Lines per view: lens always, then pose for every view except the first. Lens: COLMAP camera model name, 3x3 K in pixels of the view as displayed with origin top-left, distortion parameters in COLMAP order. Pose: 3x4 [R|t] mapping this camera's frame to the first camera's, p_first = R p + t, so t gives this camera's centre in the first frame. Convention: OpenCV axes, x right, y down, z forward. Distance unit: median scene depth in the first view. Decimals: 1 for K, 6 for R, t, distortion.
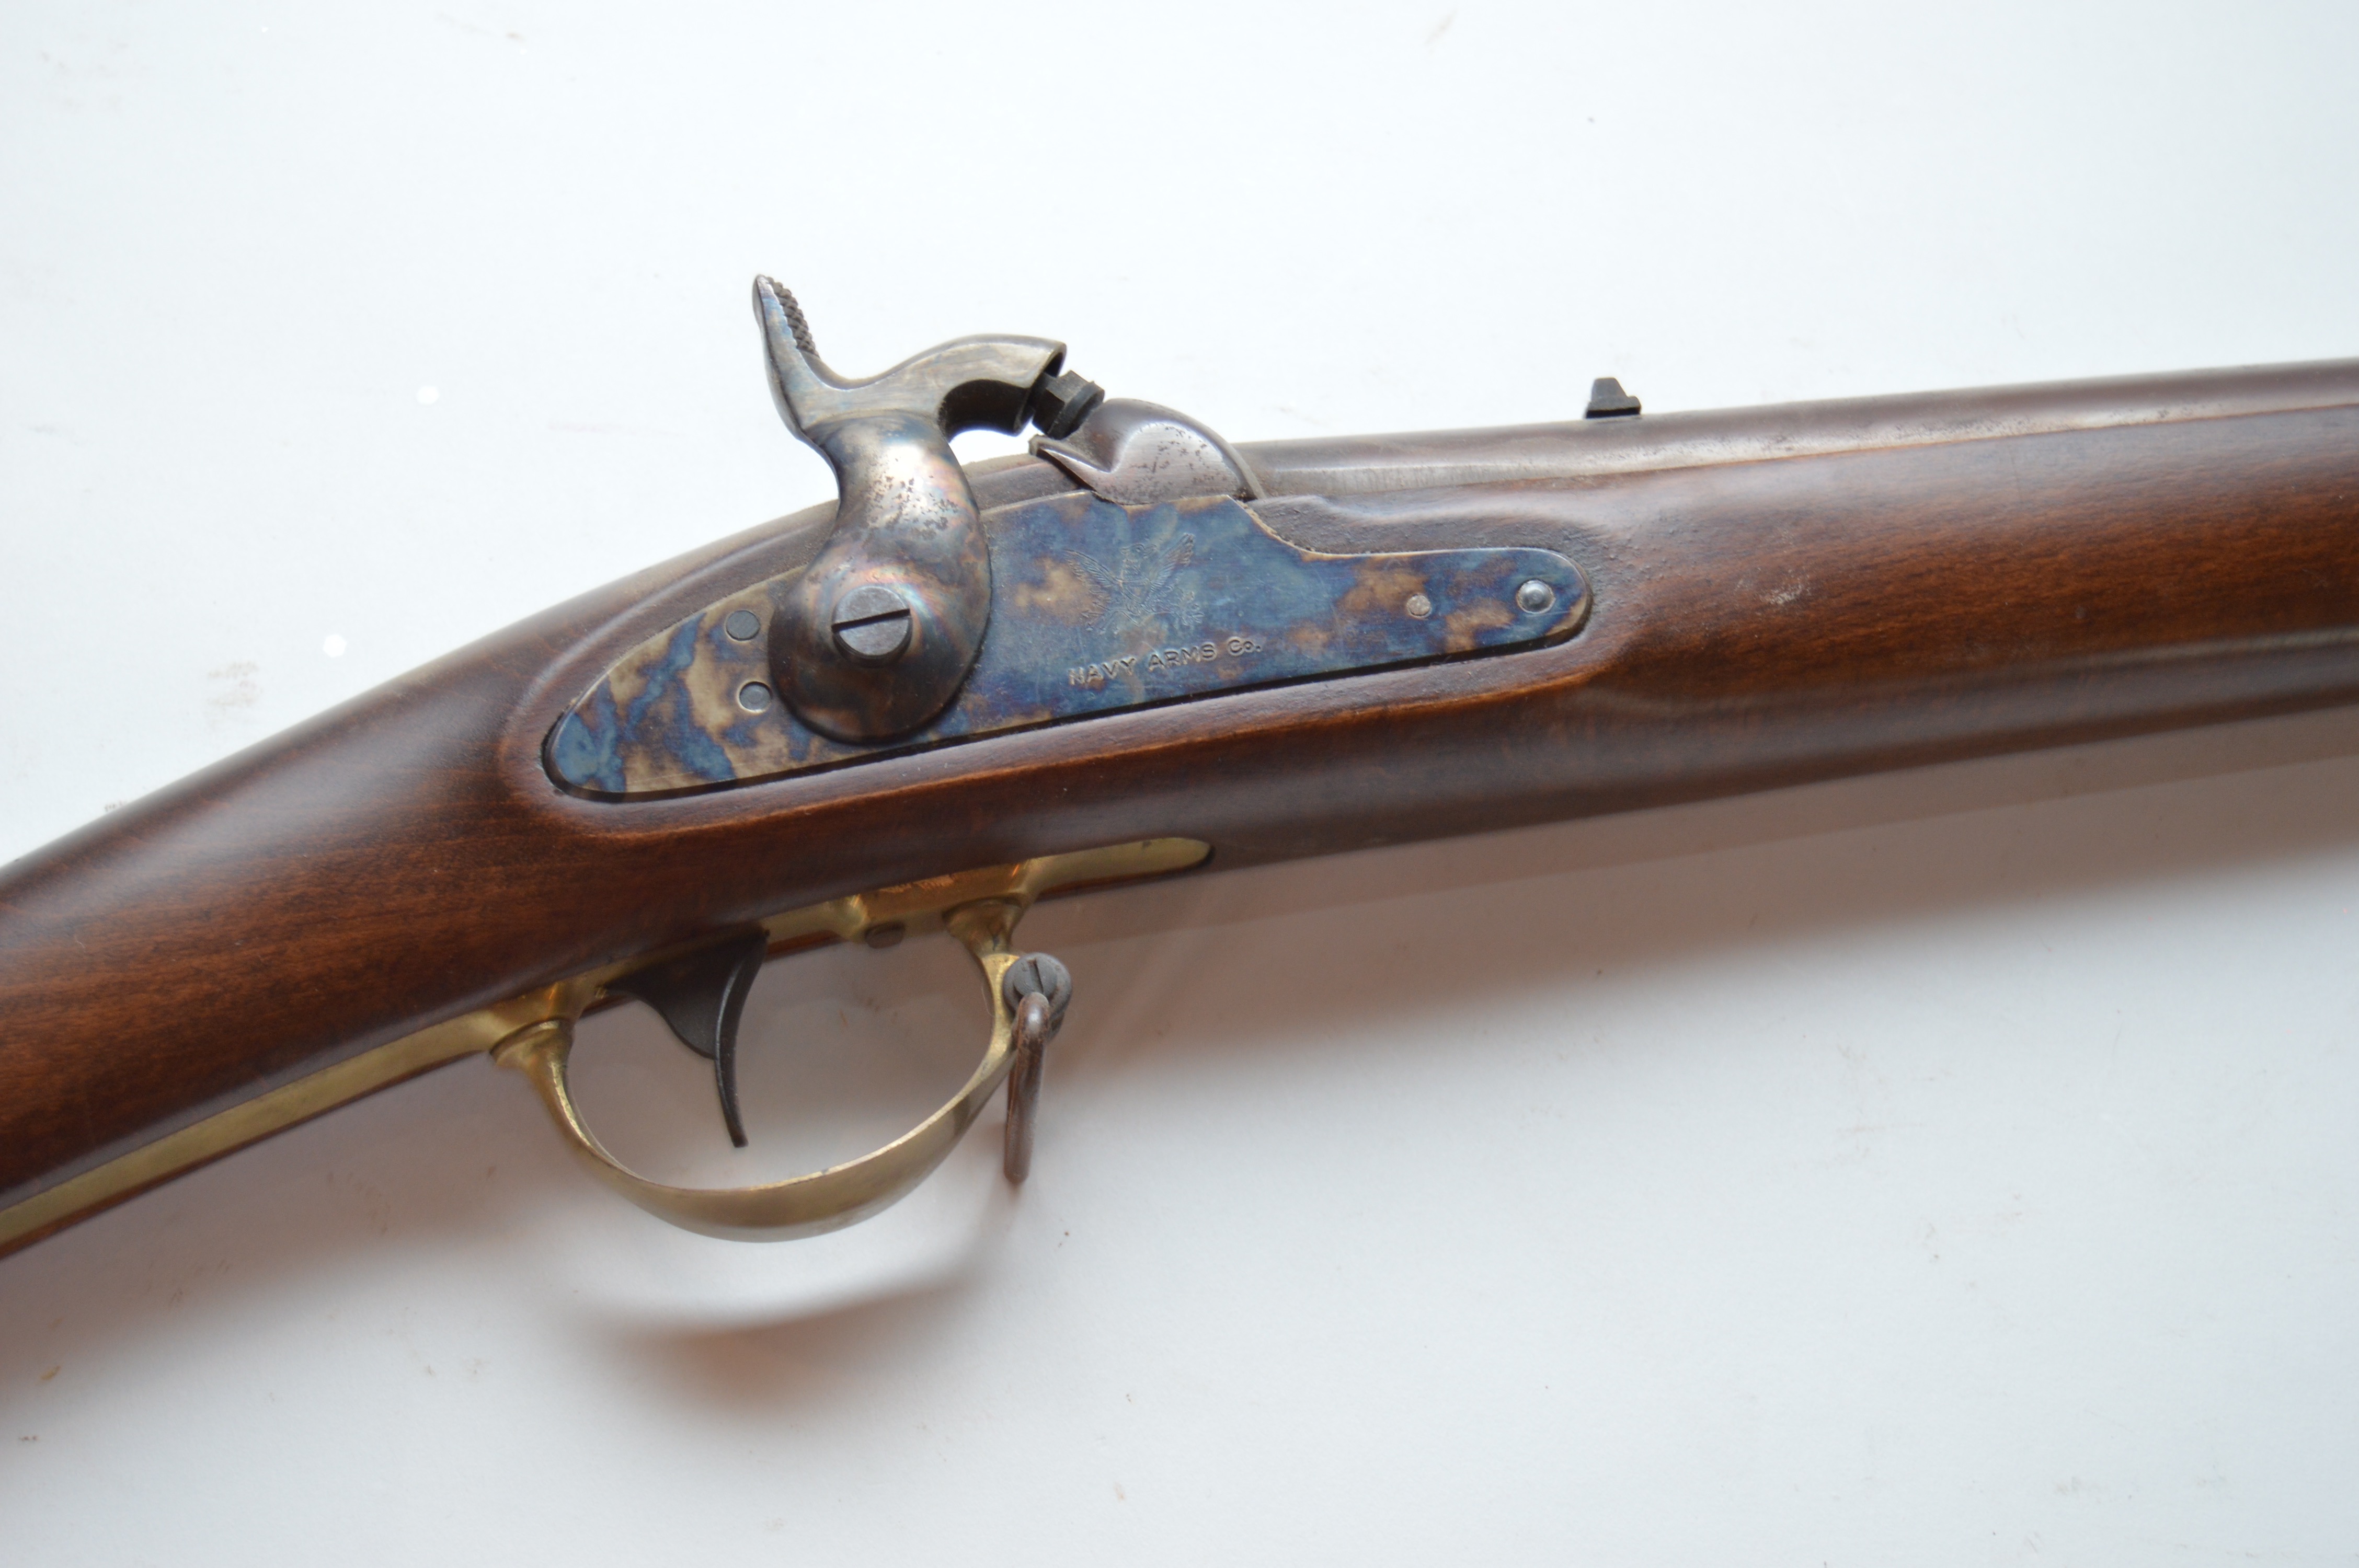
lens RADIAL K [[3929.1, 0, 1176.3], [0, 3929.1, 783.1], [0, 0, 1]] dist [-0.068028, 0.000000]
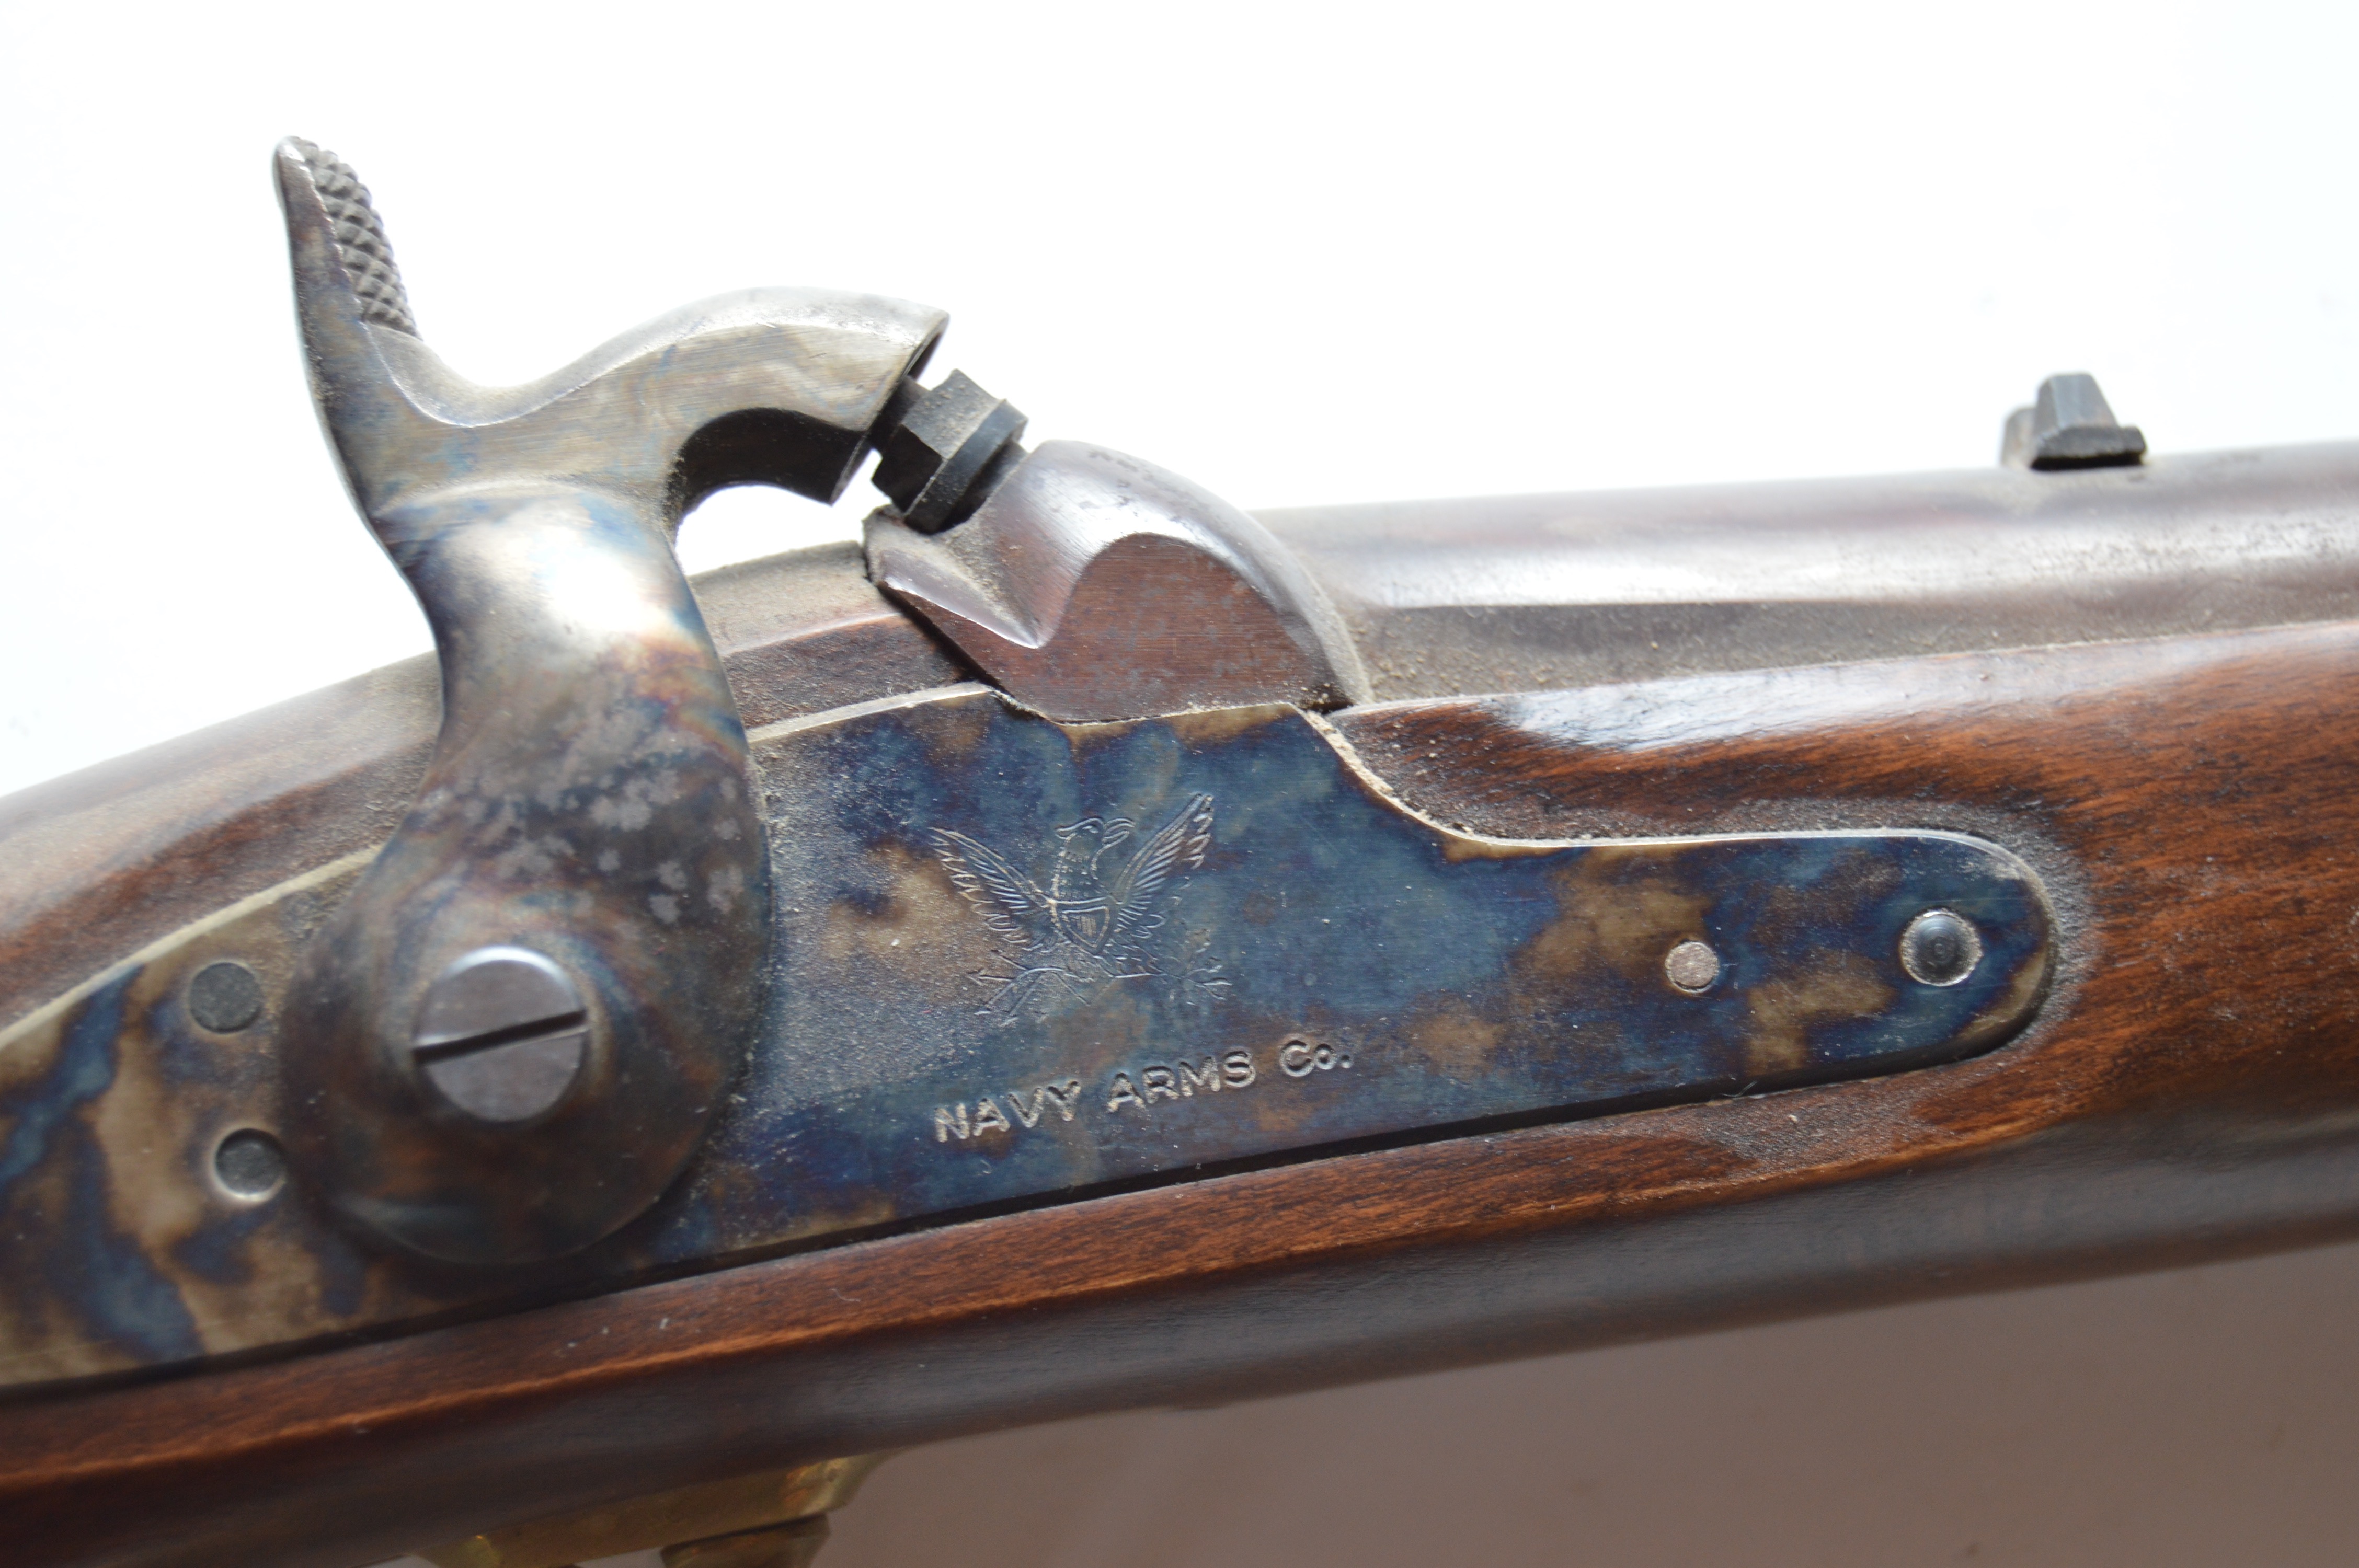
lens RADIAL K [[4499.0, 0, 1183.5], [0, 4499.0, 785.8], [0, 0, 1]] dist [-0.061589, 0.000000]
pose [[0.999032, 0.031109, 0.031114, -0.015668], [-0.036785, 0.978544, 0.202727, -0.172236], [-0.024140, -0.203675, 0.978741, 0.485684]]
